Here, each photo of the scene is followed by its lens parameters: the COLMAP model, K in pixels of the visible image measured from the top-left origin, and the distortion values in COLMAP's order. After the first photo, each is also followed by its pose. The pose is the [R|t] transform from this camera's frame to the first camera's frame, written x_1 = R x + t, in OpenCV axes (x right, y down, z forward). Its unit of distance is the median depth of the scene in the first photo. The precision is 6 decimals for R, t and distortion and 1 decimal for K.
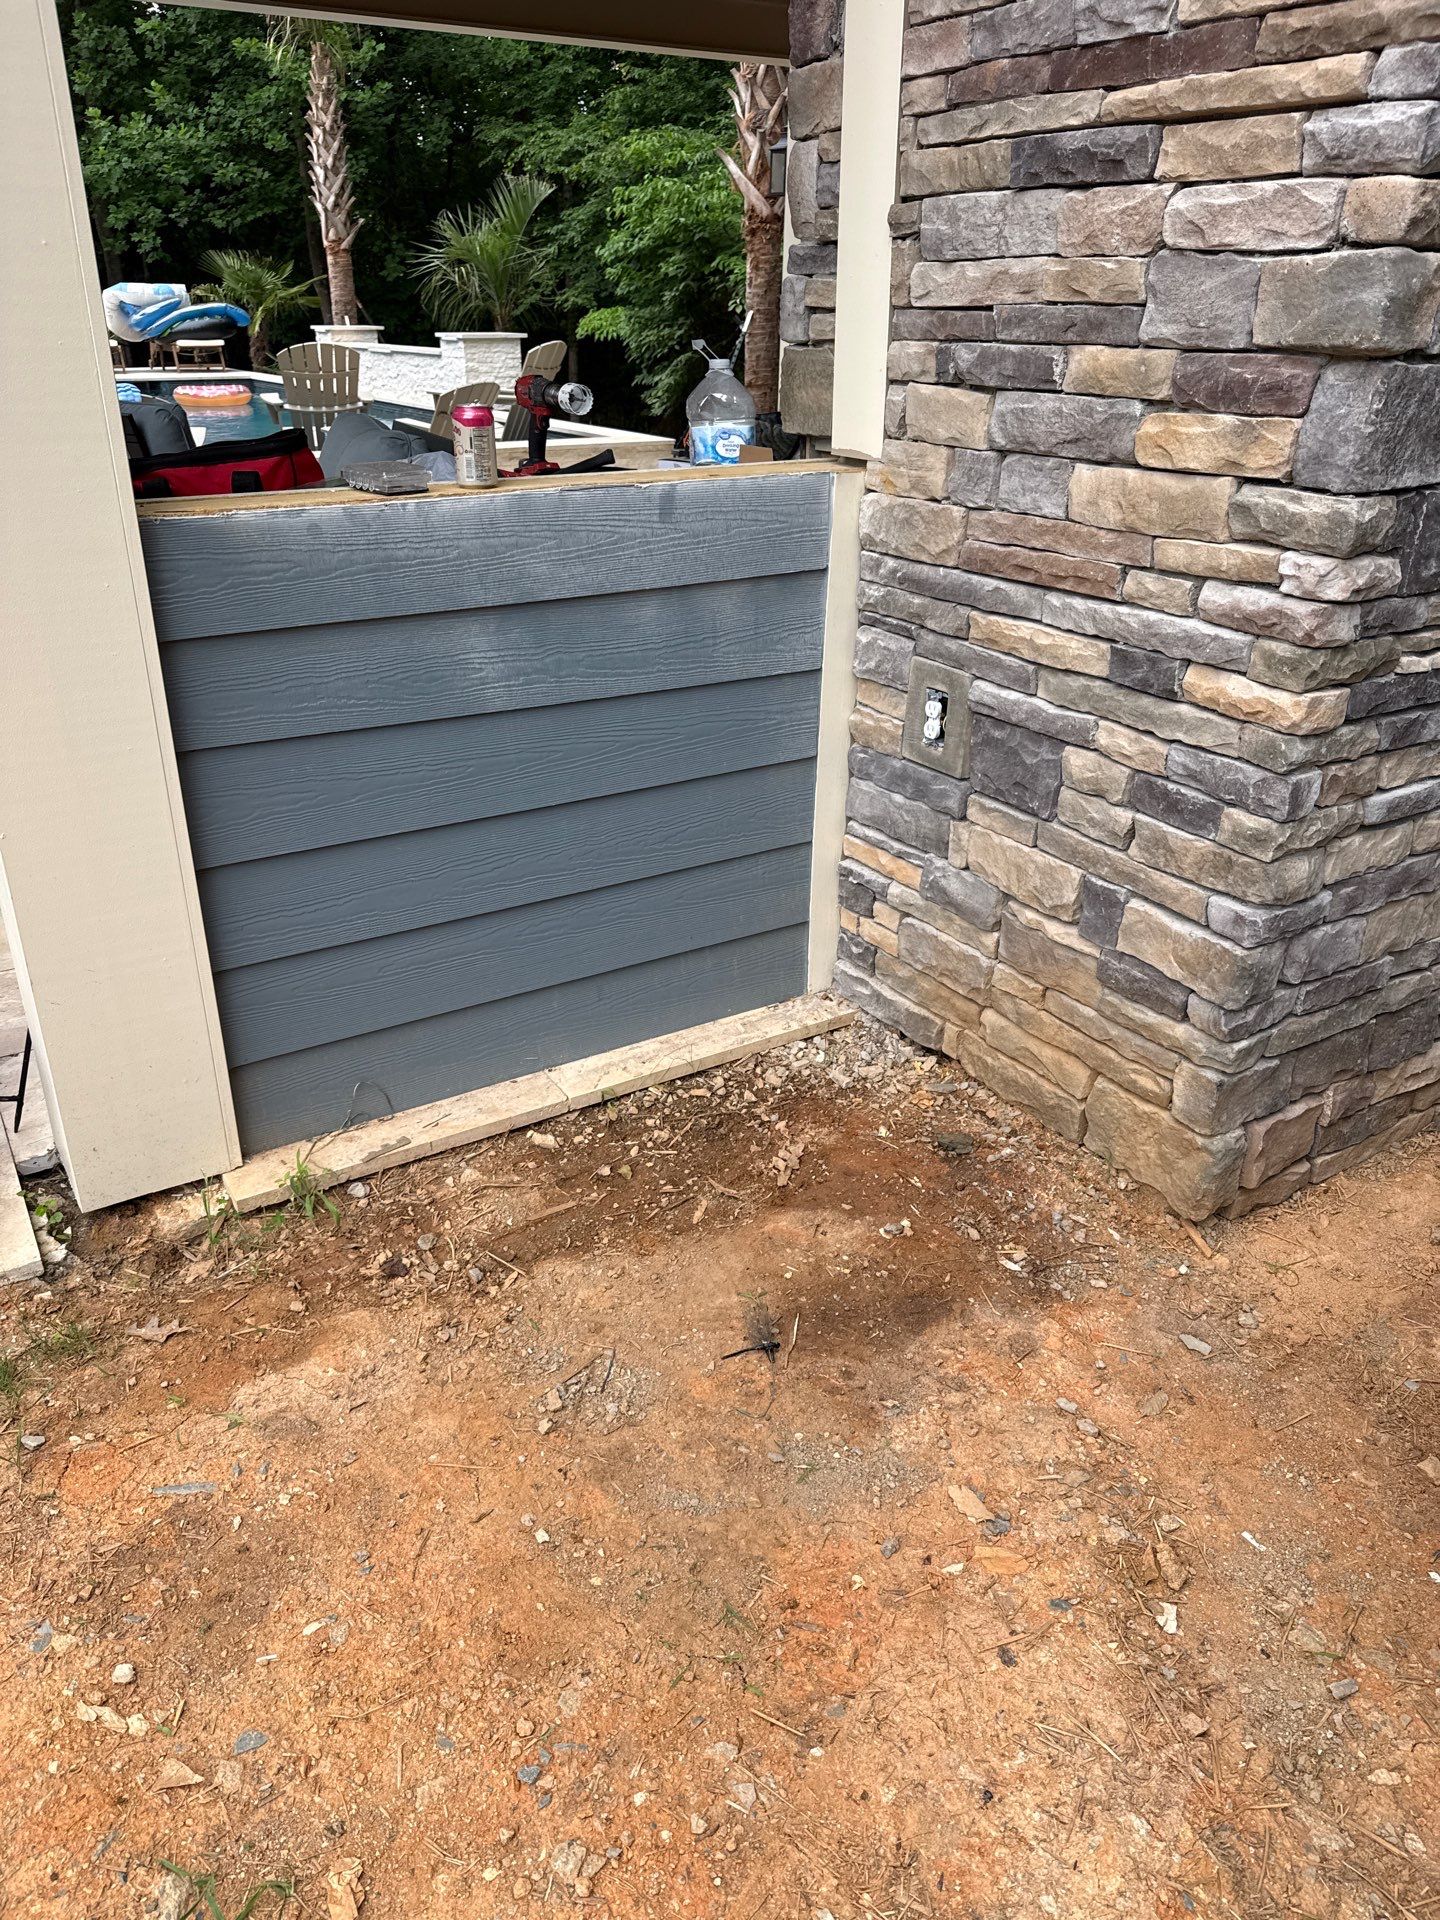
lens RADIAL K [[1413.4, 0, 712.9], [0, 1413.4, 975.0], [0, 0, 1]] dist [0.006285, -0.013798]
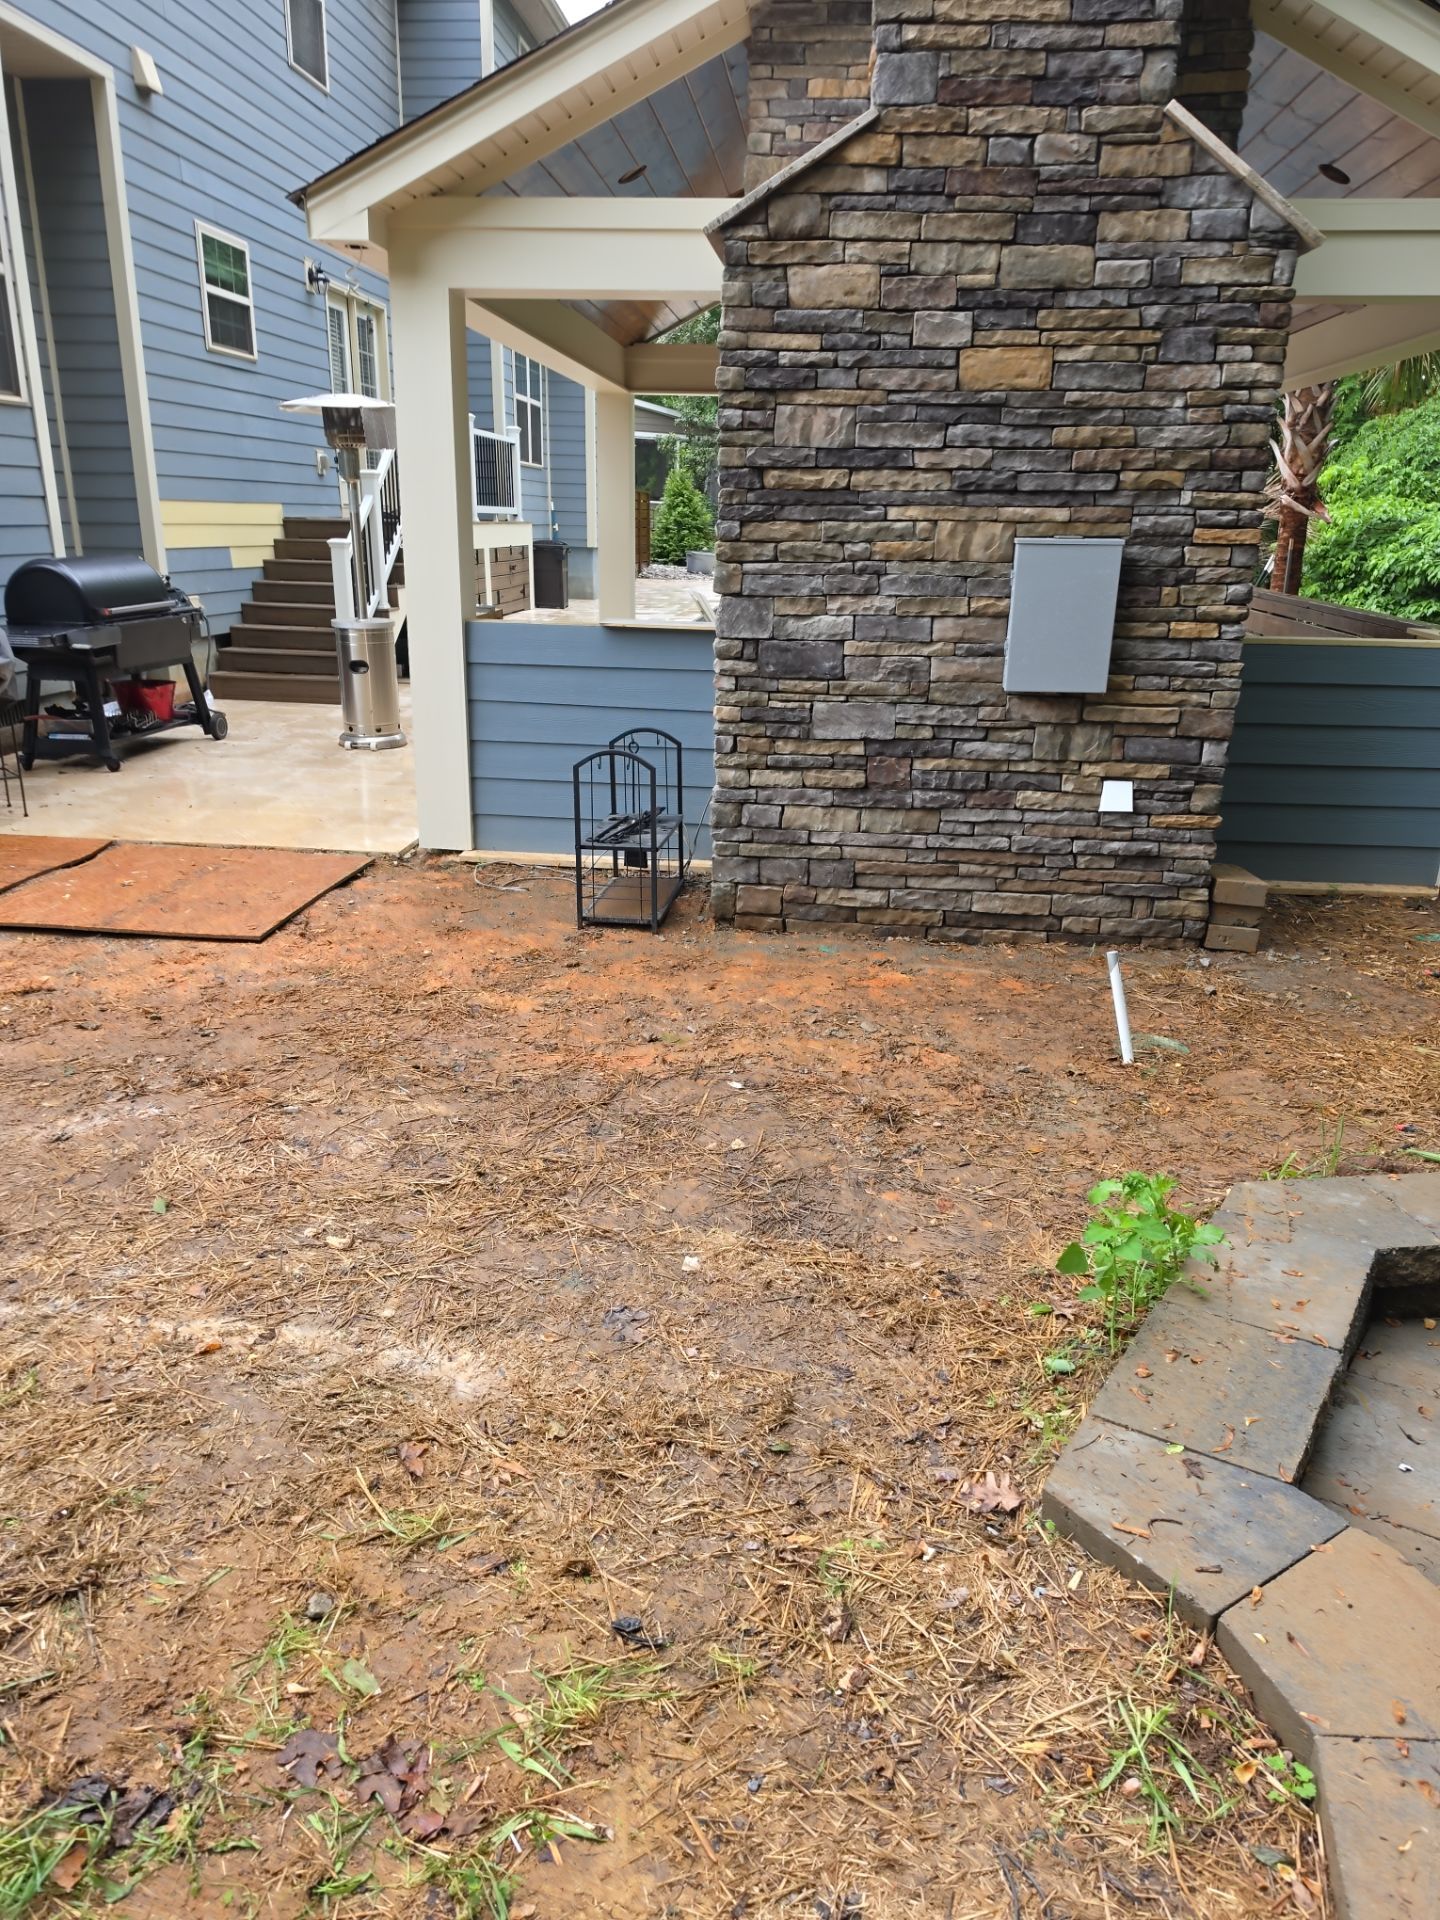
lens RADIAL K [[1337.0, 0, 682.3], [0, 1337.0, 1001.3], [0, 0, 1]] dist [0.060321, -0.064704]
pose [[0.792610, 0.215293, -0.570454, 1.788533], [-0.275376, 0.961131, -0.019881, 0.399466], [0.544001, 0.172847, 0.821089, -1.043588]]
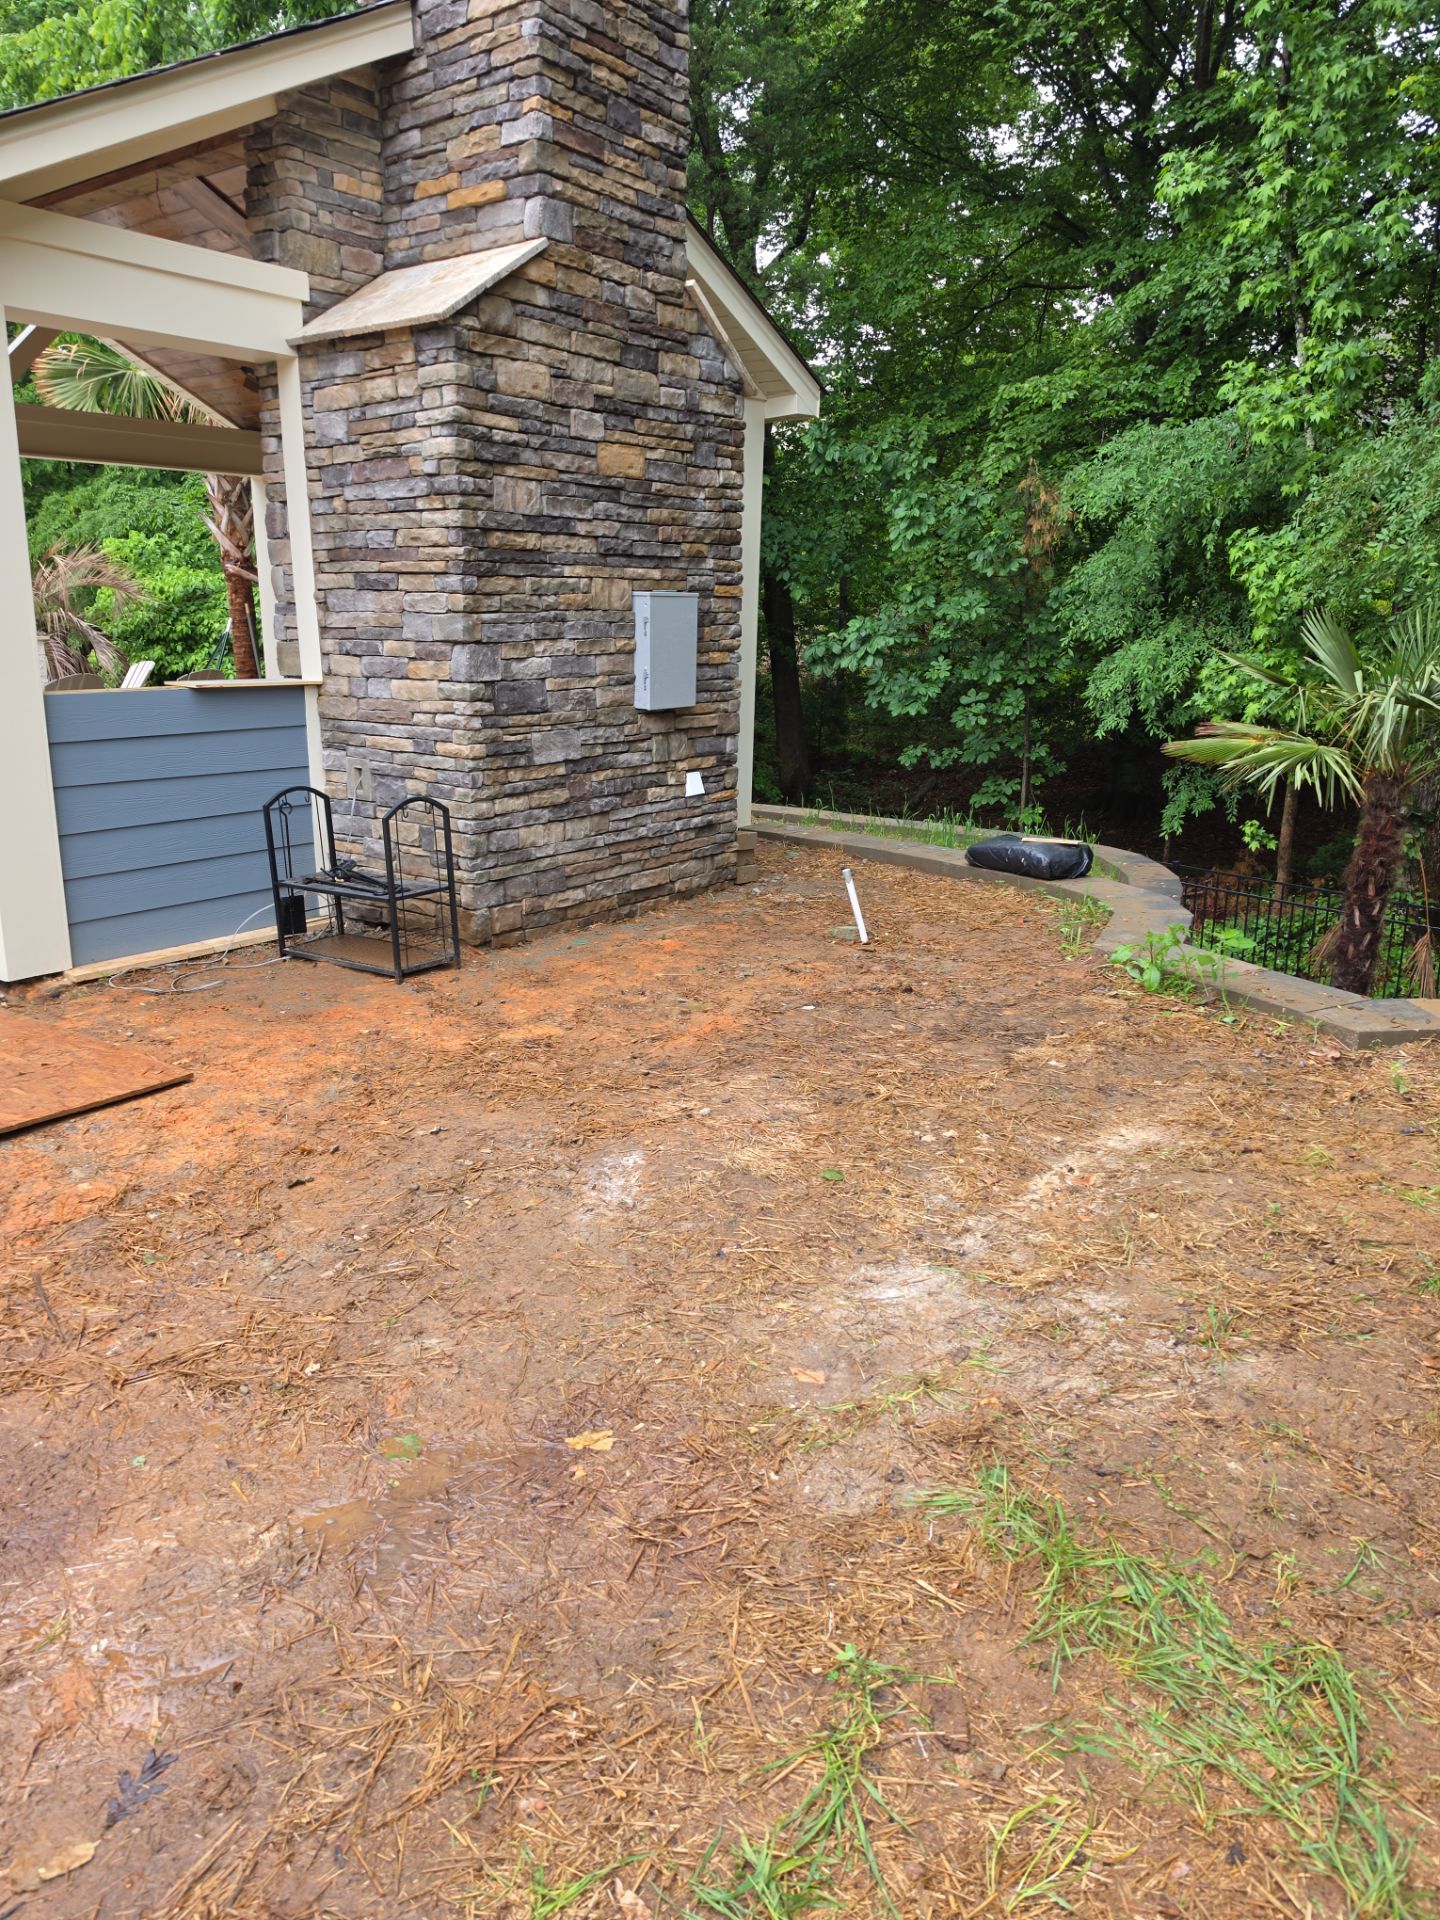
lens RADIAL K [[1337.0, 0, 721.9], [0, 1337.0, 1024.4], [0, 0, 1]] dist [0.060321, -0.064704]
pose [[0.931636, -0.106772, 0.347353, -0.141474], [0.155787, 0.980919, -0.116312, 0.733331], [-0.328306, 0.162473, 0.930493, -1.620335]]
